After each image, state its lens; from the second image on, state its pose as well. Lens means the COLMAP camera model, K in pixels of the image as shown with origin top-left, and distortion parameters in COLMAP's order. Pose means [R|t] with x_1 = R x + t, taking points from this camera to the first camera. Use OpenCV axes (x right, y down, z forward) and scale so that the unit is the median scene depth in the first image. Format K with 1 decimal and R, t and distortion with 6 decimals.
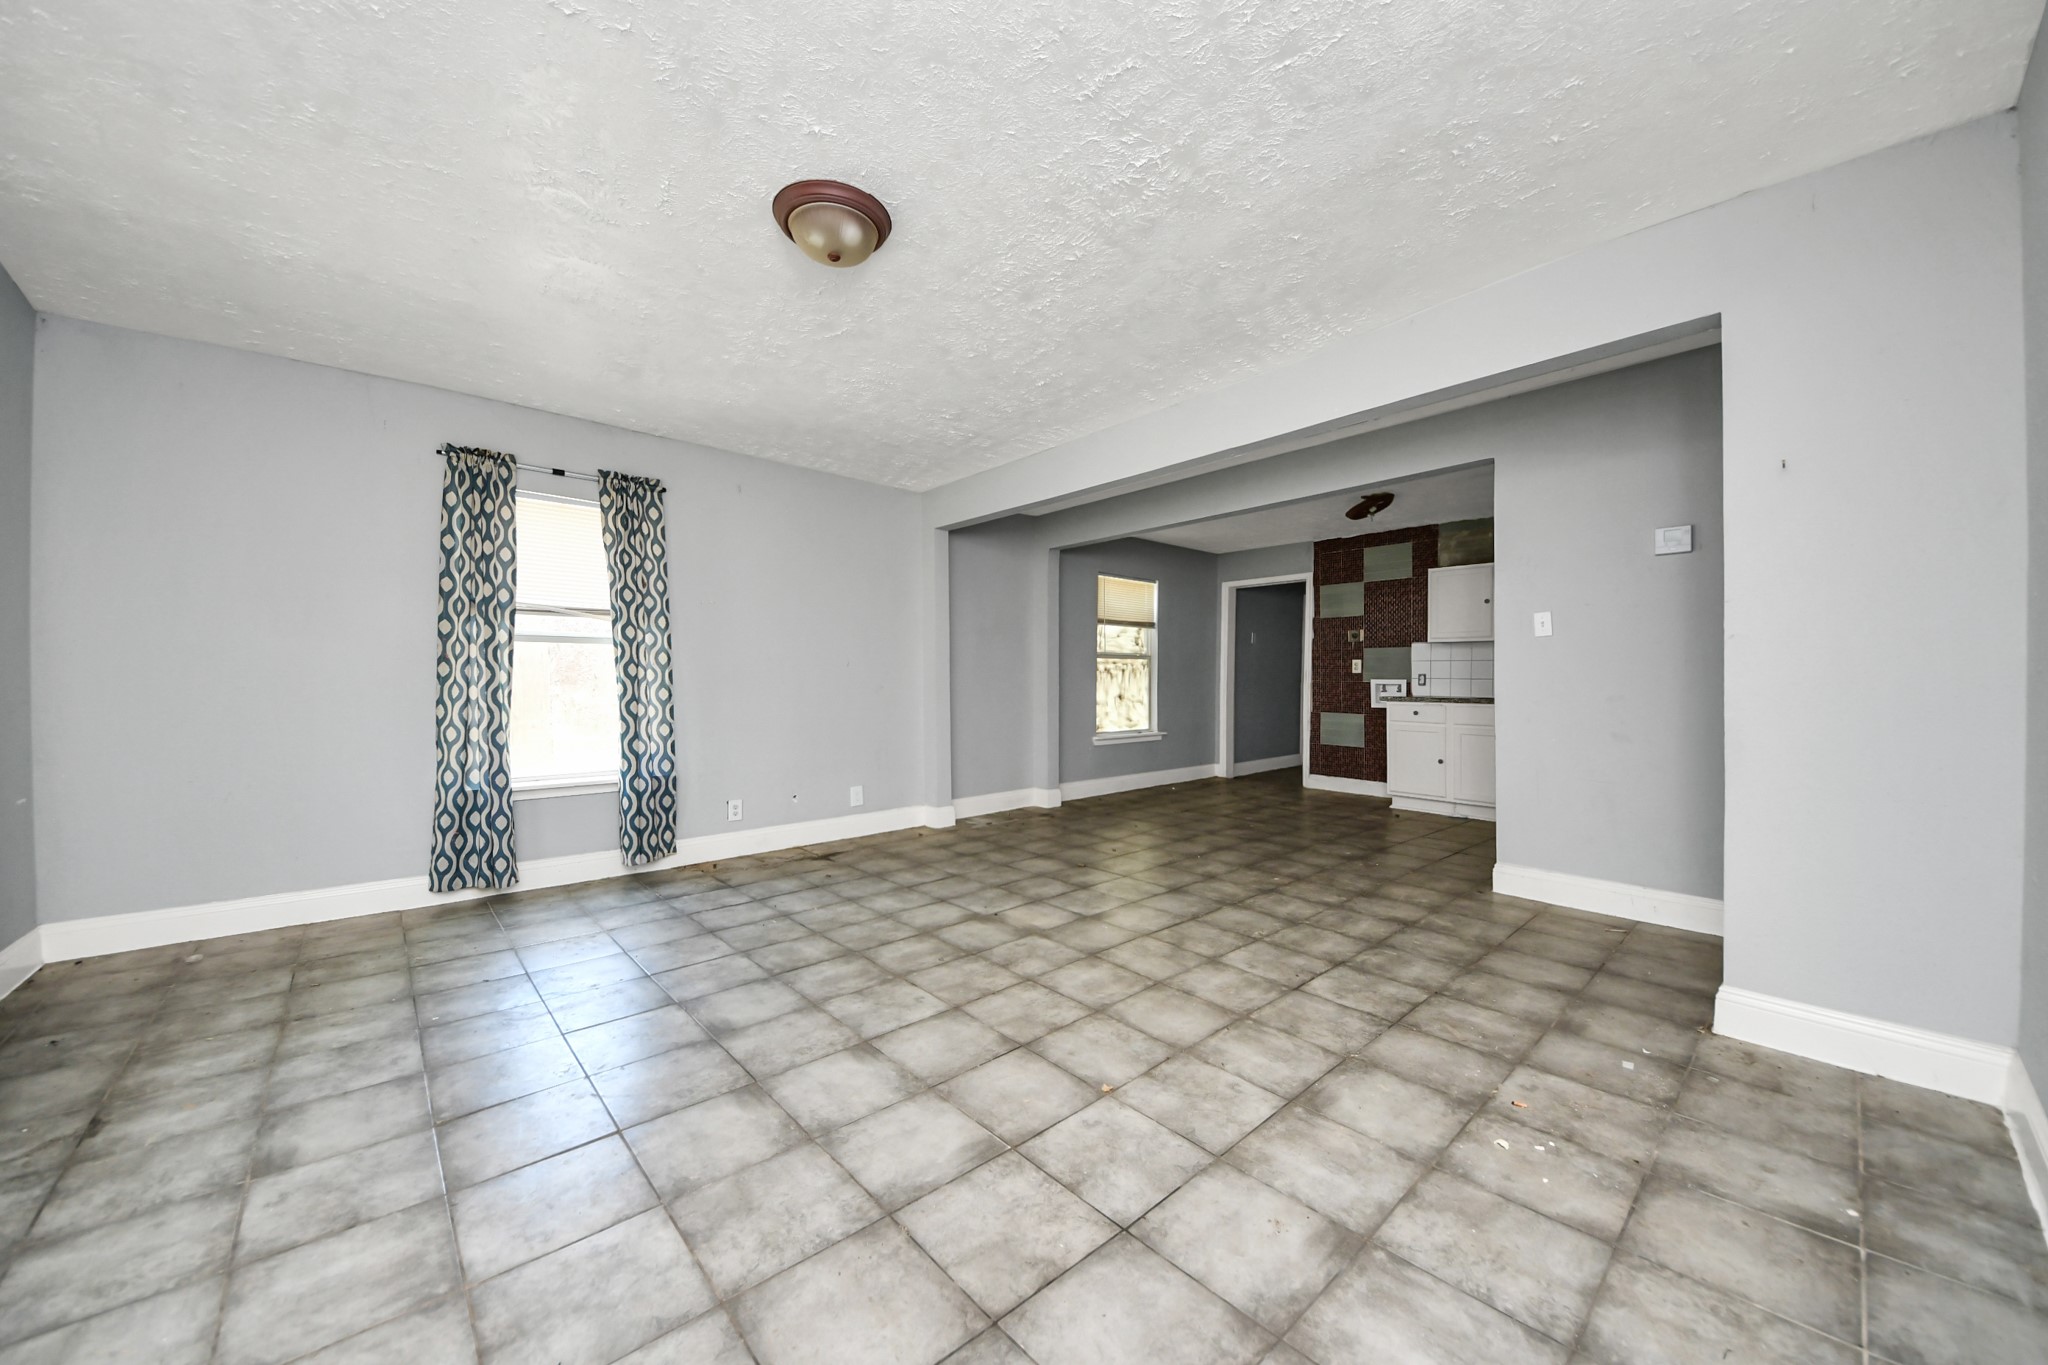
lens RADIAL K [[725.8, 0, 1017.3], [0, 725.8, 679.4], [0, 0, 1]] dist [0.037921, -0.025804]
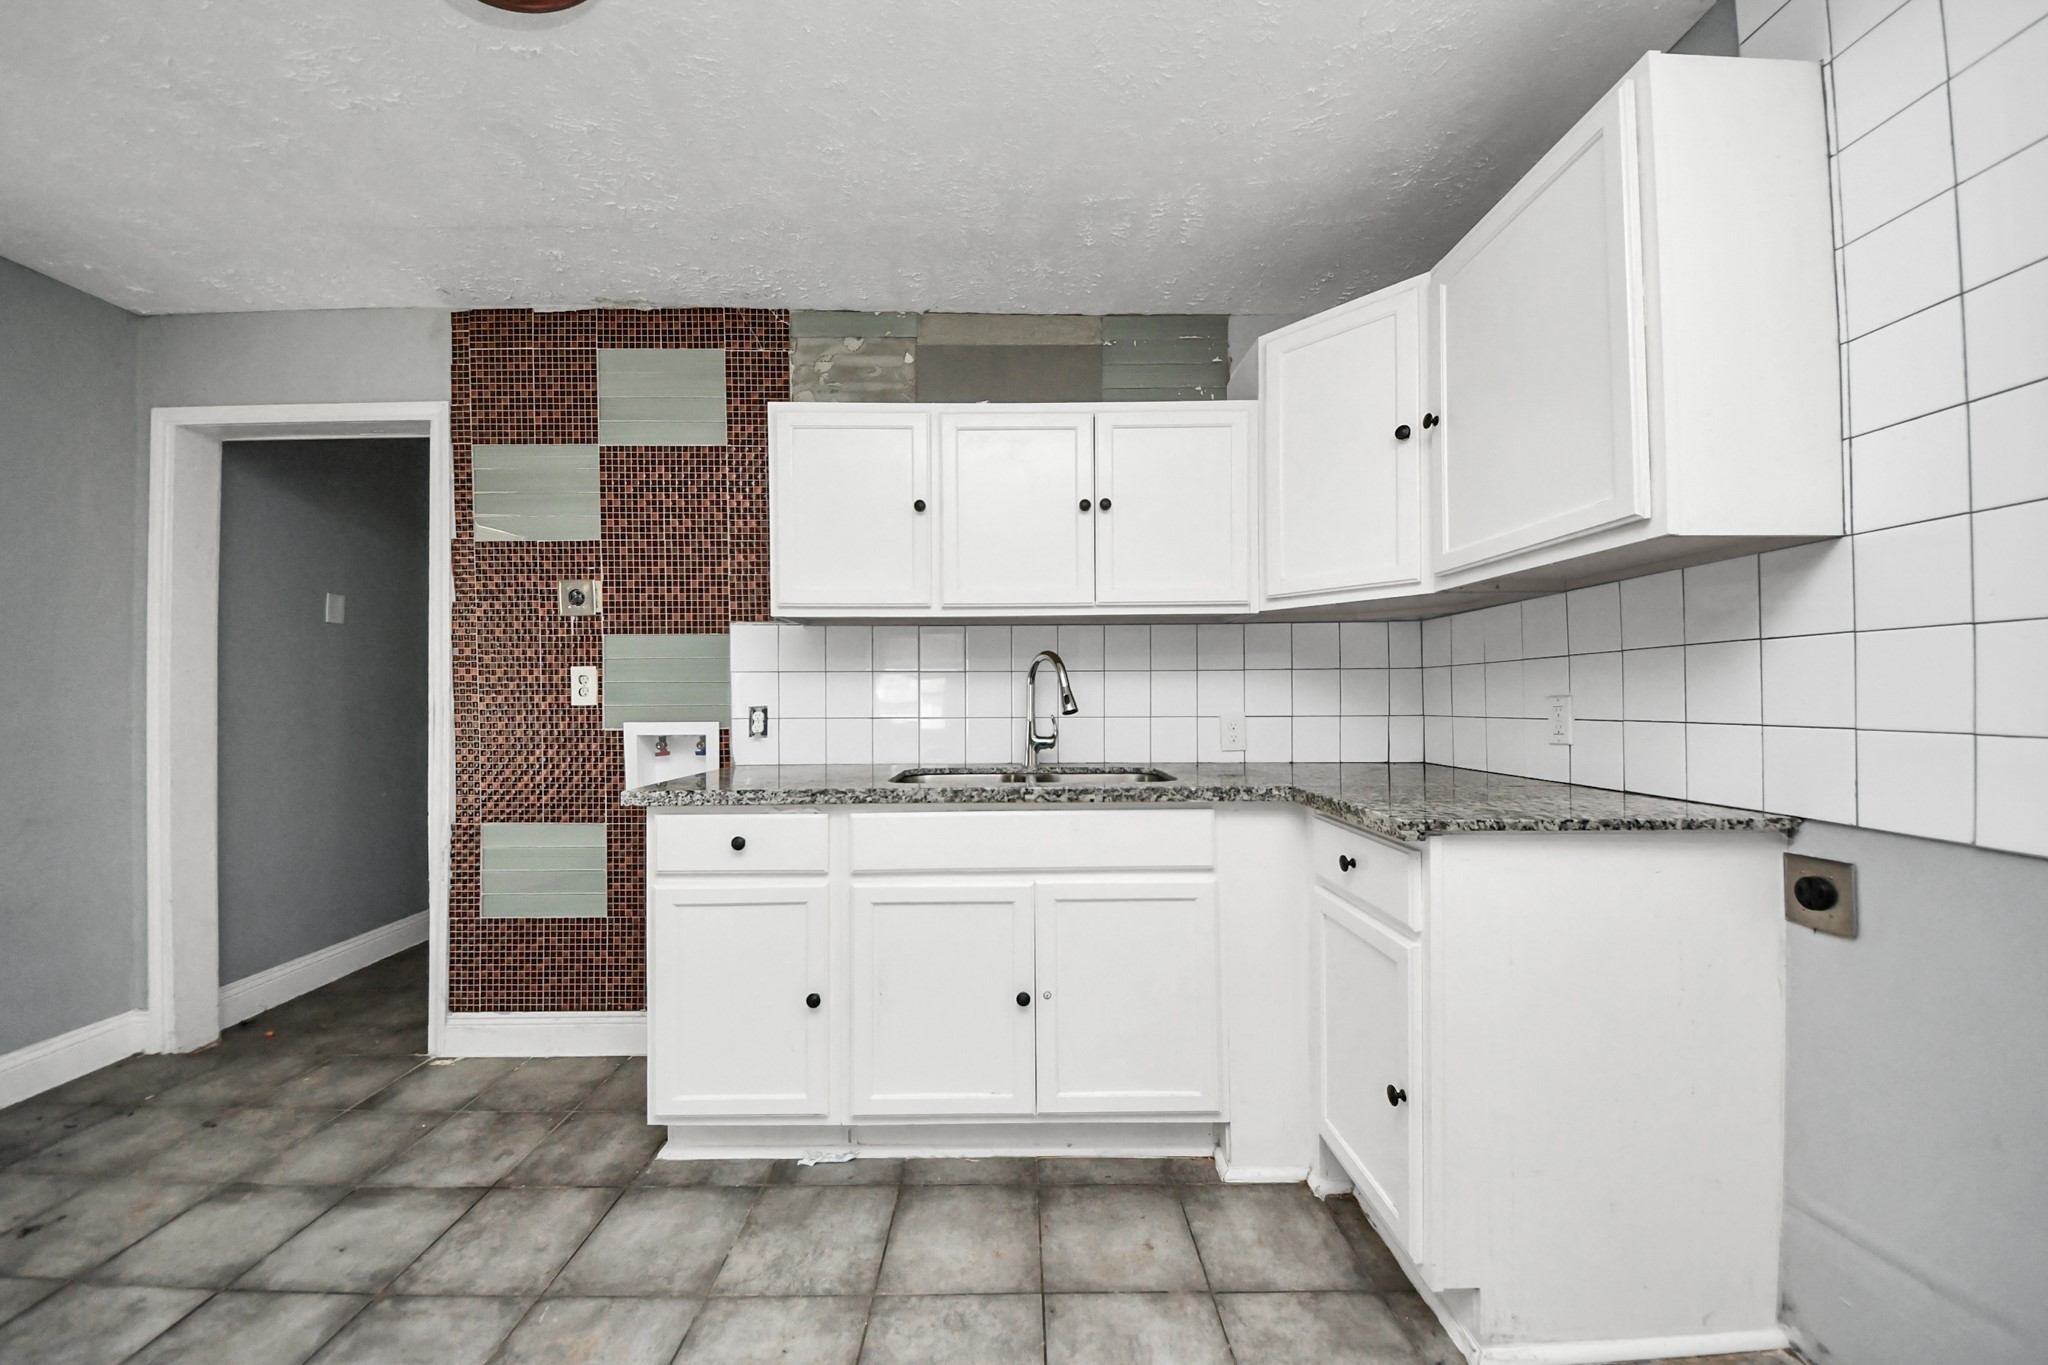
lens RADIAL K [[788.6, 0, 1050.8], [0, 788.6, 680.2], [0, 0, 1]] dist [0.001015, -0.009760]
pose [[0.644559, 0.006822, 0.764524, 0.684341], [0.008337, 0.999838, -0.015950, -0.027047], [-0.764509, 0.016654, 0.644398, 1.248442]]
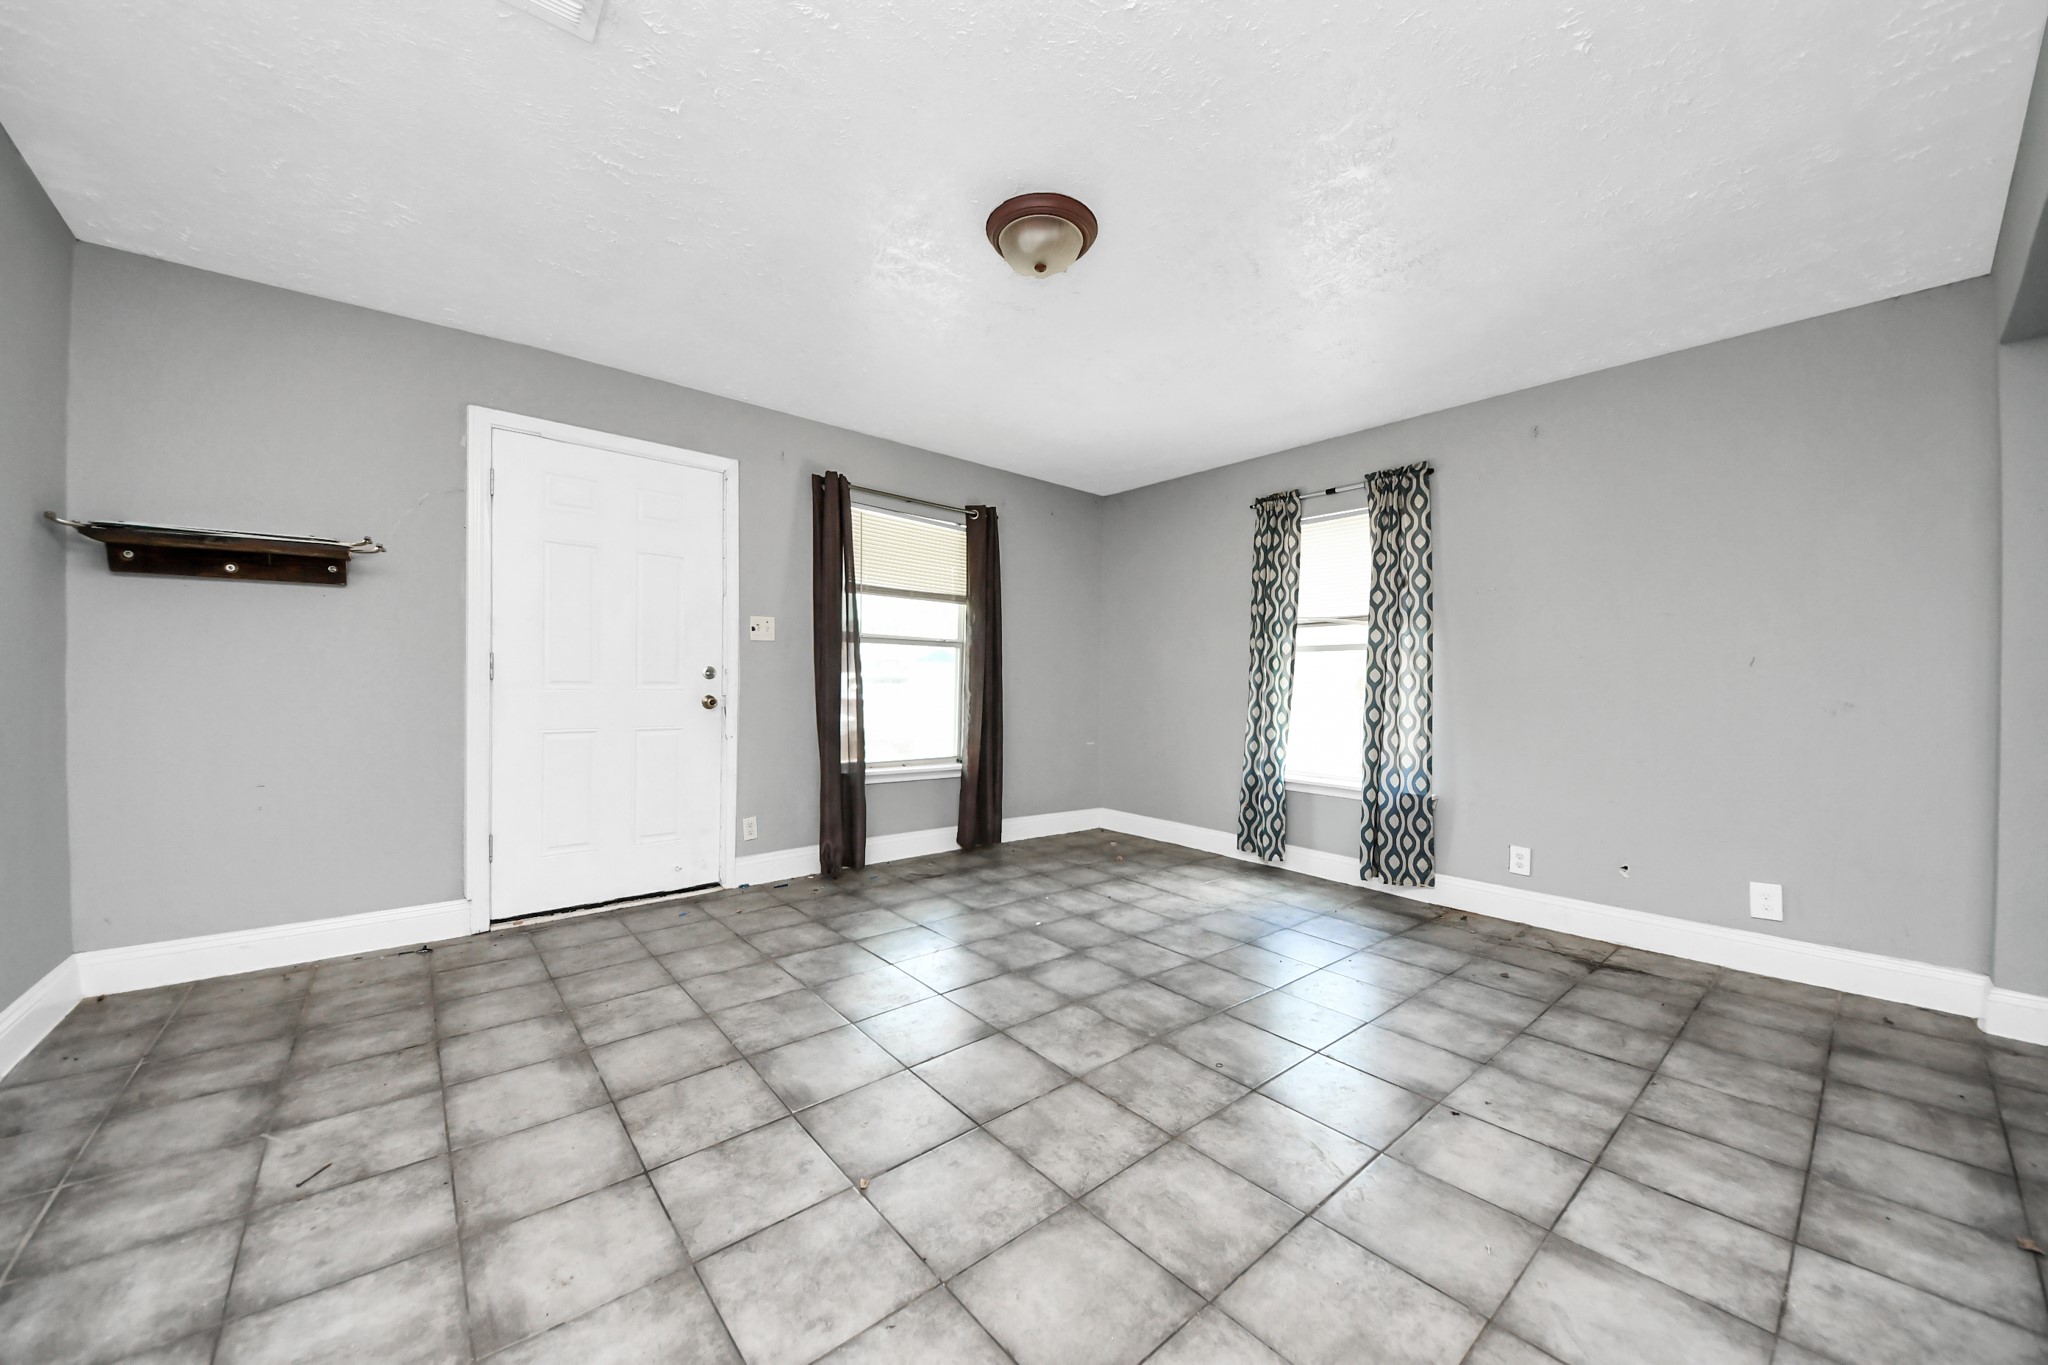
lens RADIAL K [[725.8, 0, 1017.3], [0, 725.8, 679.4], [0, 0, 1]] dist [0.037921, -0.025804]
pose [[-0.028412, -0.006927, -0.999572, 0.542817], [-0.011029, 0.999917, -0.006616, 0.003808], [0.999535, 0.010837, -0.028486, 0.691366]]
